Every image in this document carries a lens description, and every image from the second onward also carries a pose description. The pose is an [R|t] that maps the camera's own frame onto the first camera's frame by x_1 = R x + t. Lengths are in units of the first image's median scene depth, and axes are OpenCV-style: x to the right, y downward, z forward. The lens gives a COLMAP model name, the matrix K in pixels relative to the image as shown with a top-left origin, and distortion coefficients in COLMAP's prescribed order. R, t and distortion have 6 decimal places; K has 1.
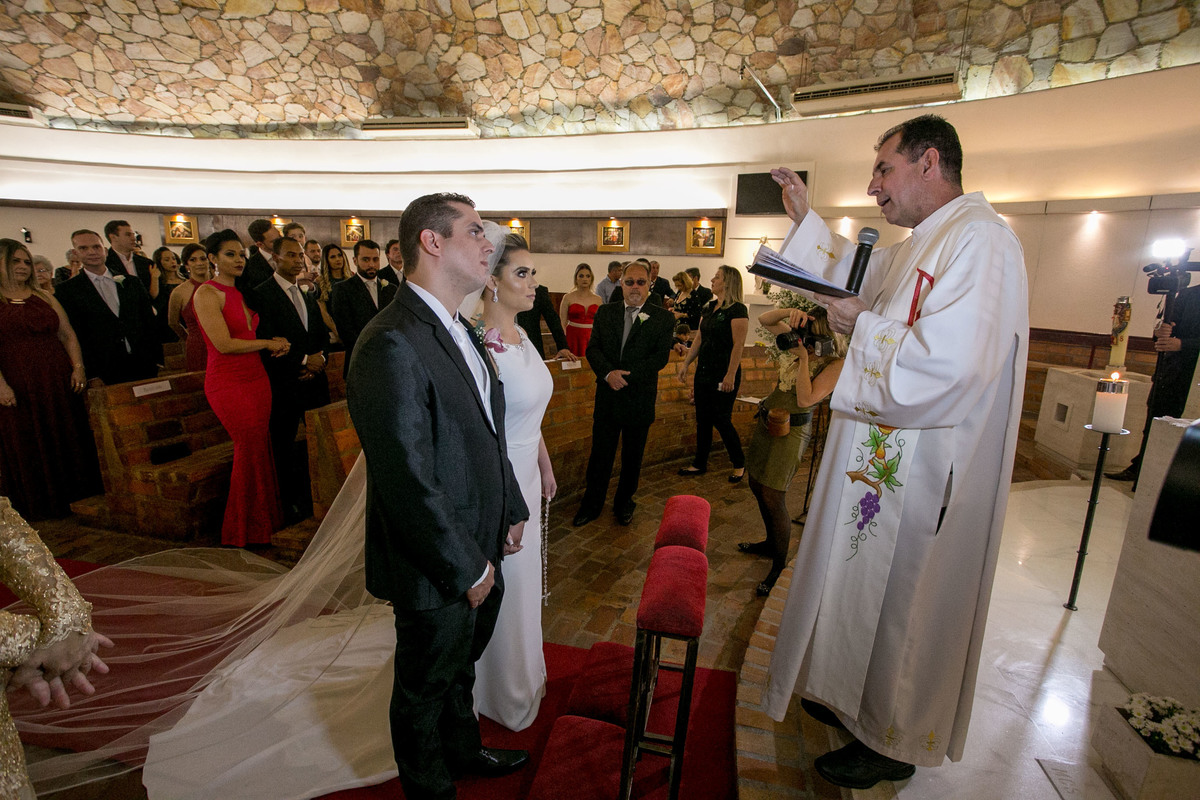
lens RADIAL K [[604.0, 0, 594.8], [0, 604.0, 406.7], [0, 0, 1]] dist [0.017908, 0.035968]
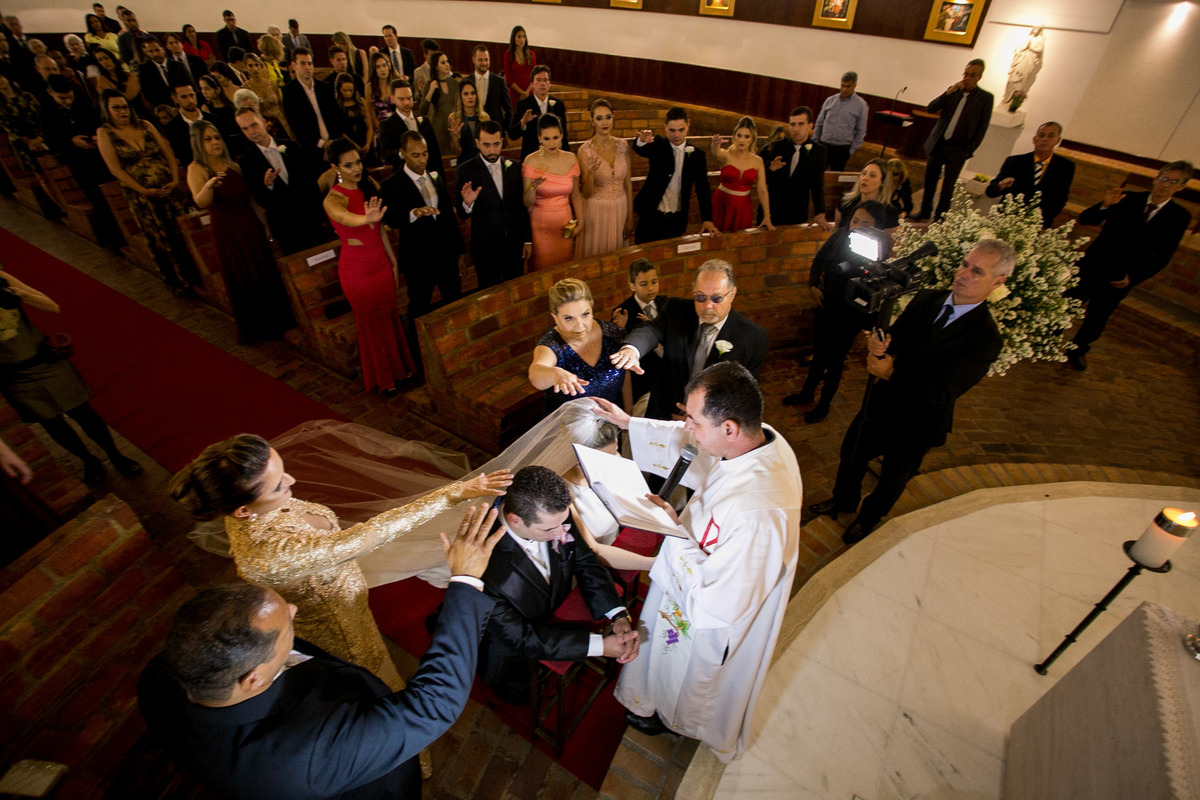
lens RADIAL K [[604.0, 0, 594.8], [0, 604.0, 406.7], [0, 0, 1]] dist [0.017908, 0.035968]
pose [[0.951732, 0.179419, -0.249029, 0.153189], [-0.087797, 0.936591, 0.339248, -0.213048], [0.294106, -0.301009, 0.907136, -0.027879]]
